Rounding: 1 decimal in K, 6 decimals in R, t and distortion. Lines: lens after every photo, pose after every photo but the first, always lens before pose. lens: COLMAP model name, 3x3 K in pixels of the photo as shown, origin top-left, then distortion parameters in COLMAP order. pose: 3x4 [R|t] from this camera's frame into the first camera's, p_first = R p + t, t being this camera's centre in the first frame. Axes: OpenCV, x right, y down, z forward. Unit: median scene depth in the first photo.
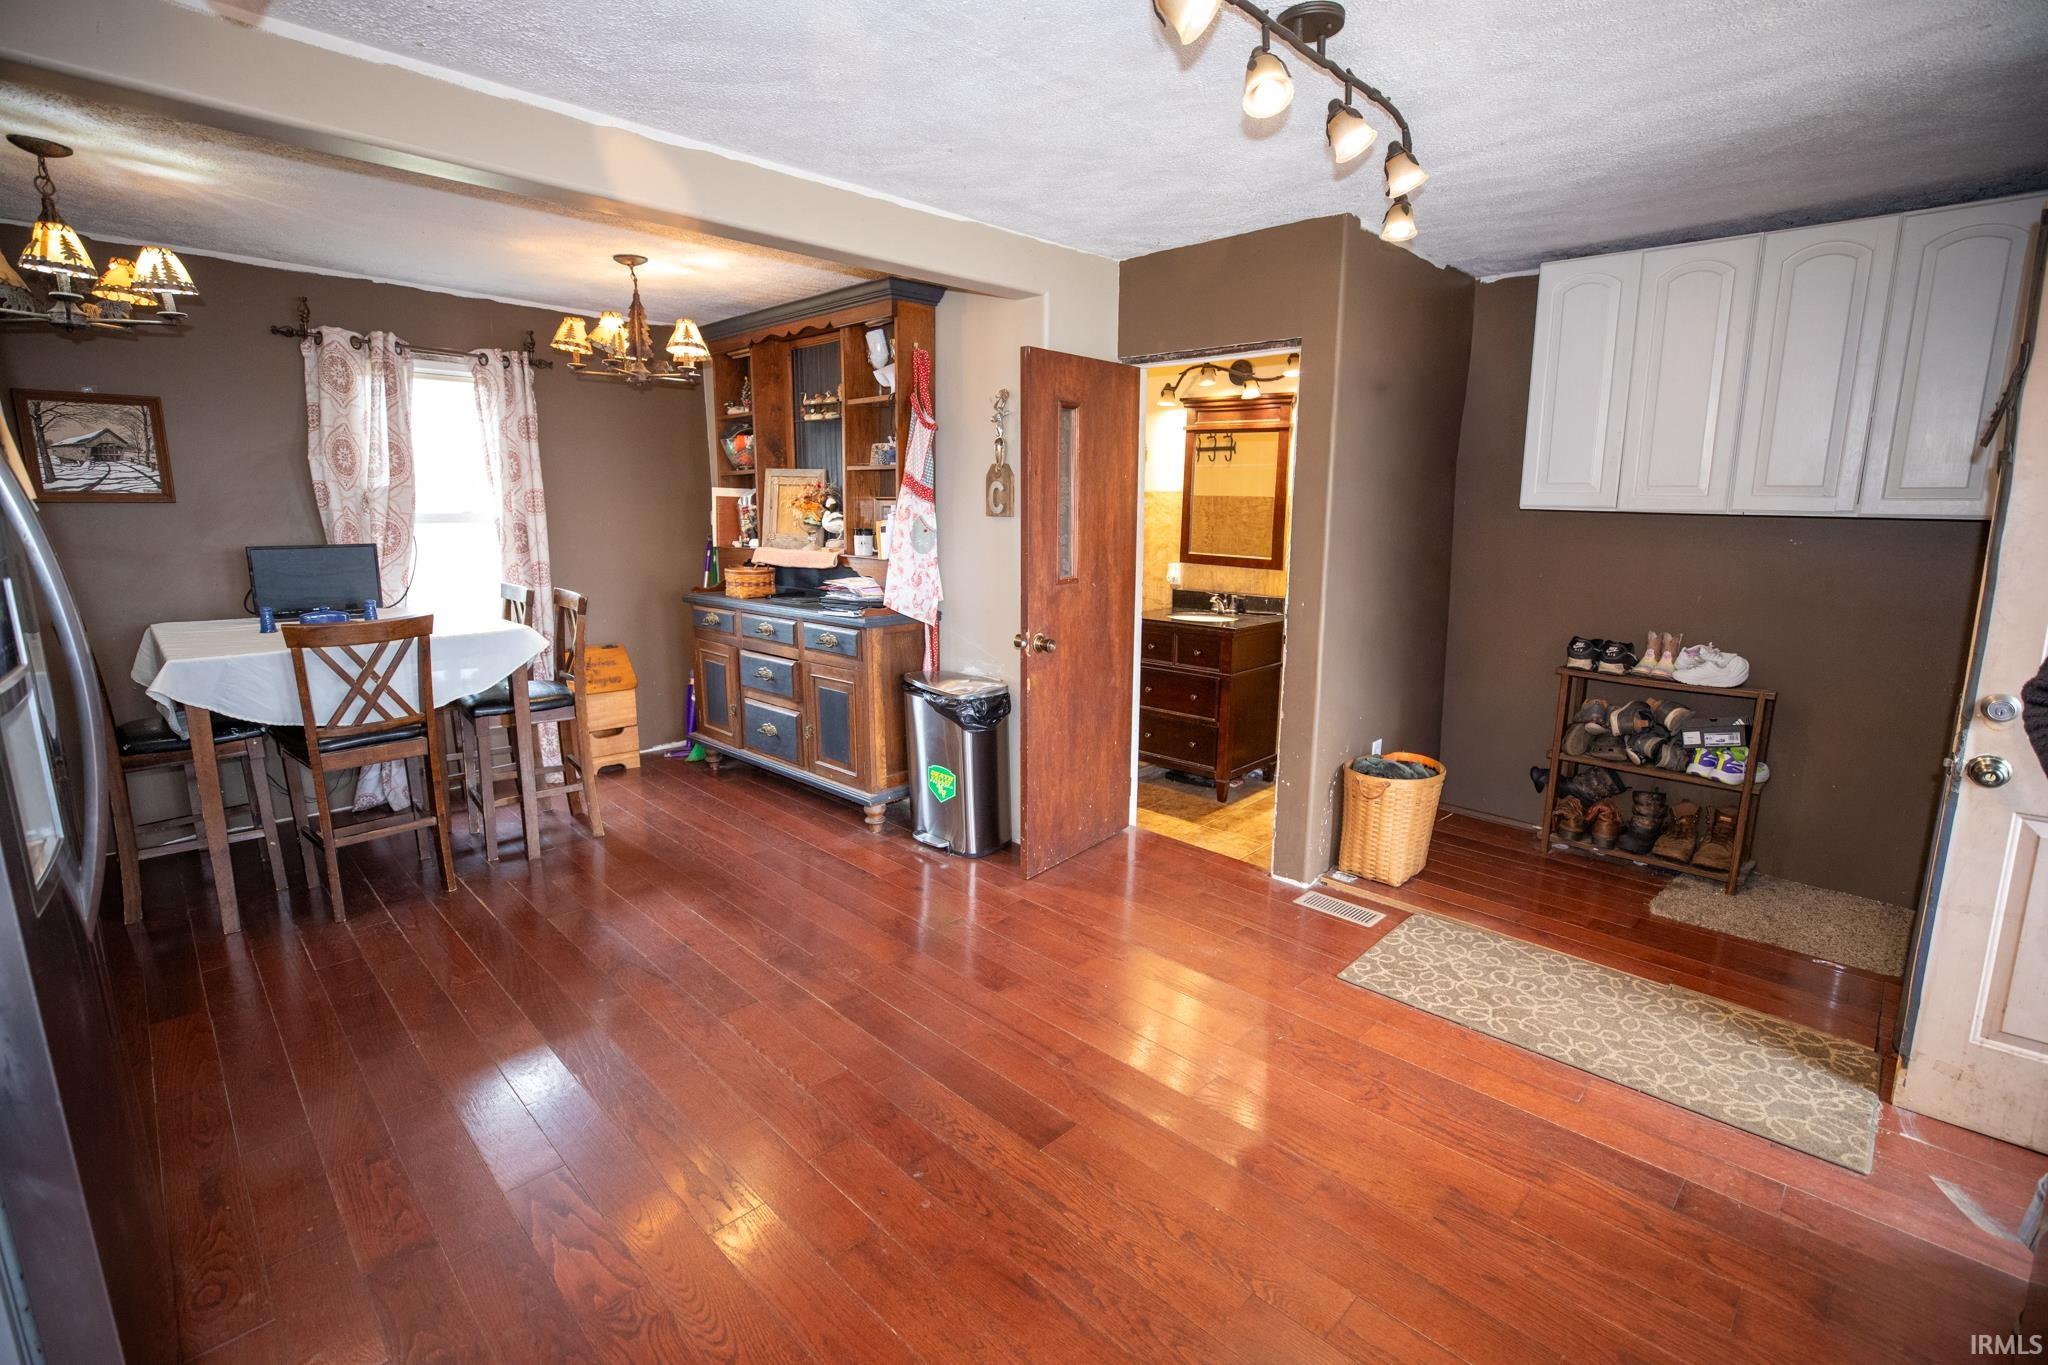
lens RADIAL K [[958.0, 0, 1024.0], [0, 958.0, 682.5], [0, 0, 1]] dist [-0.001683, -0.000136]
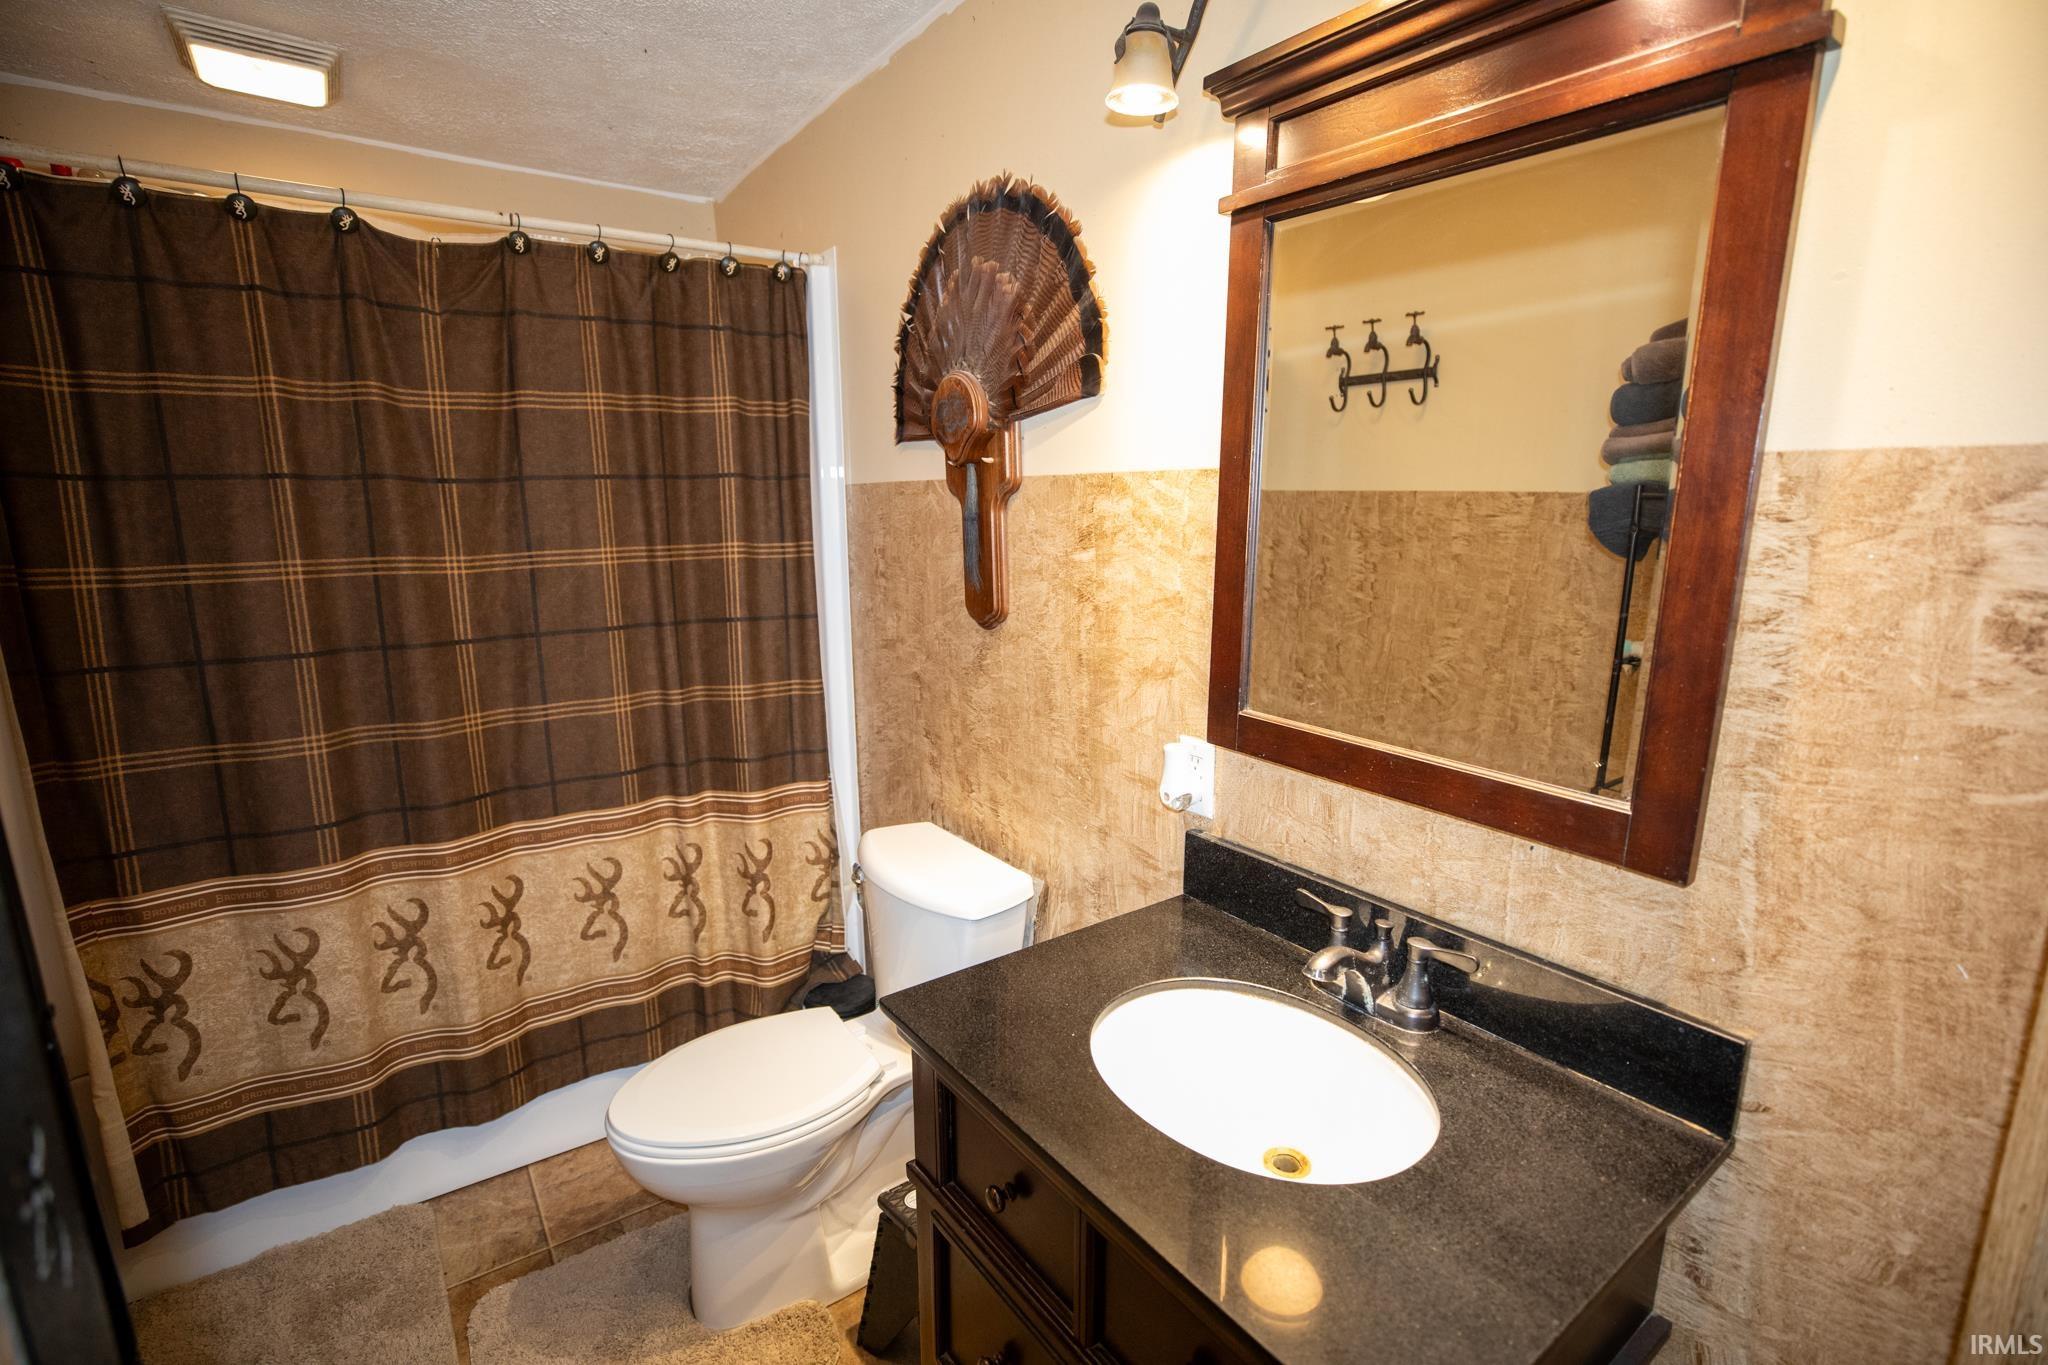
lens RADIAL K [[958.0, 0, 1024.0], [0, 958.0, 682.5], [0, 0, 1]] dist [-0.001683, -0.000136]
pose [[0.984300, 0.026575, -0.174490, 0.155786], [-0.026929, 0.999637, 0.000337, -0.138346], [0.174436, 0.004367, 0.984659, 0.724965]]
